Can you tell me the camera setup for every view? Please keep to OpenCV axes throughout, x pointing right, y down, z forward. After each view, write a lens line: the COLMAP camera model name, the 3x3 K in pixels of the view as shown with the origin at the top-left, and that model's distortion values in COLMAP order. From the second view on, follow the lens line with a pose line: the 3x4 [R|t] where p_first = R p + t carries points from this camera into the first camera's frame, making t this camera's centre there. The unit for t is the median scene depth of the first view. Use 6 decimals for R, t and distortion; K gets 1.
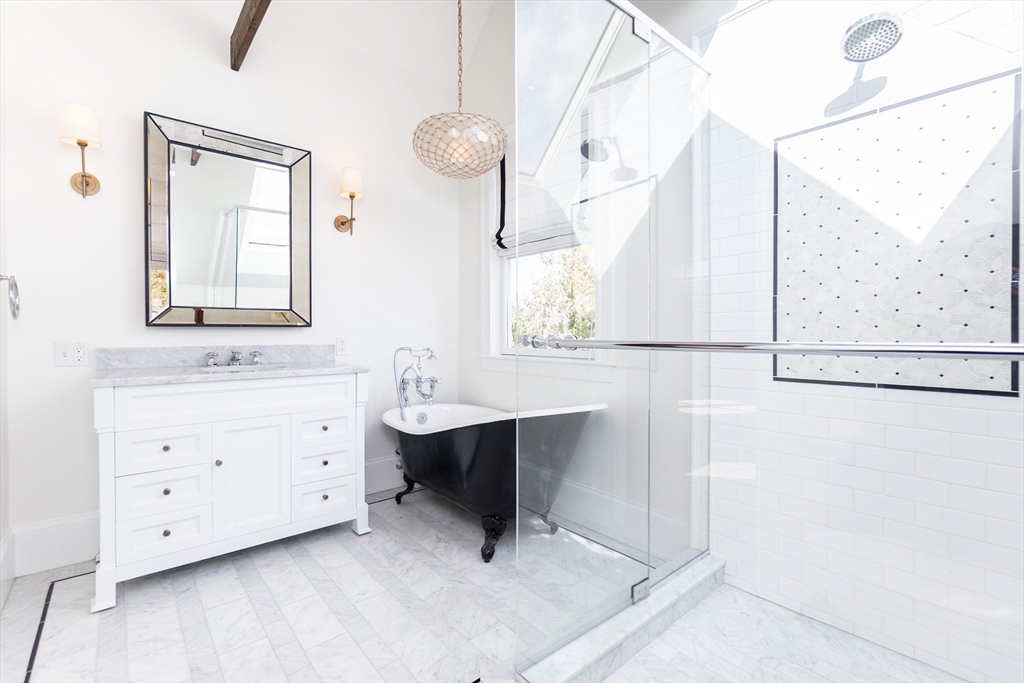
lens RADIAL K [[446.6, 0, 509.4], [0, 446.6, 337.6], [0, 0, 1]] dist [-0.002311, 0.000197]
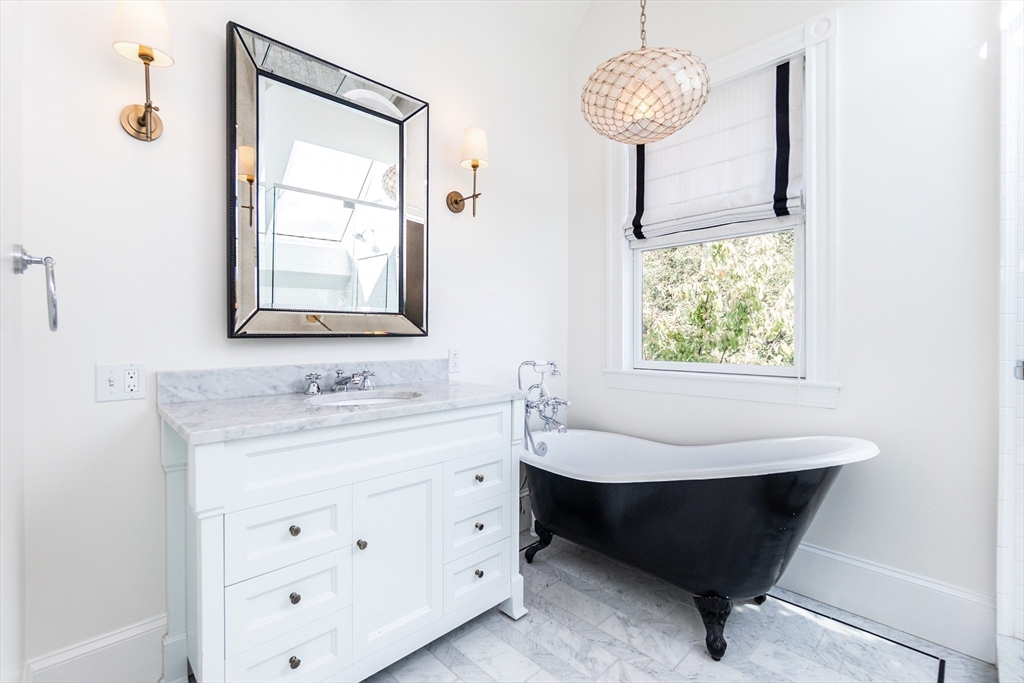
lens RADIAL K [[446.6, 0, 513.9], [0, 446.6, 338.0], [0, 0, 1]] dist [-0.002311, 0.000197]
pose [[0.997289, -0.000964, 0.073583, -0.390812], [0.001112, 0.999997, -0.001968, -0.021488], [-0.073581, 0.002044, 0.997287, 0.262415]]
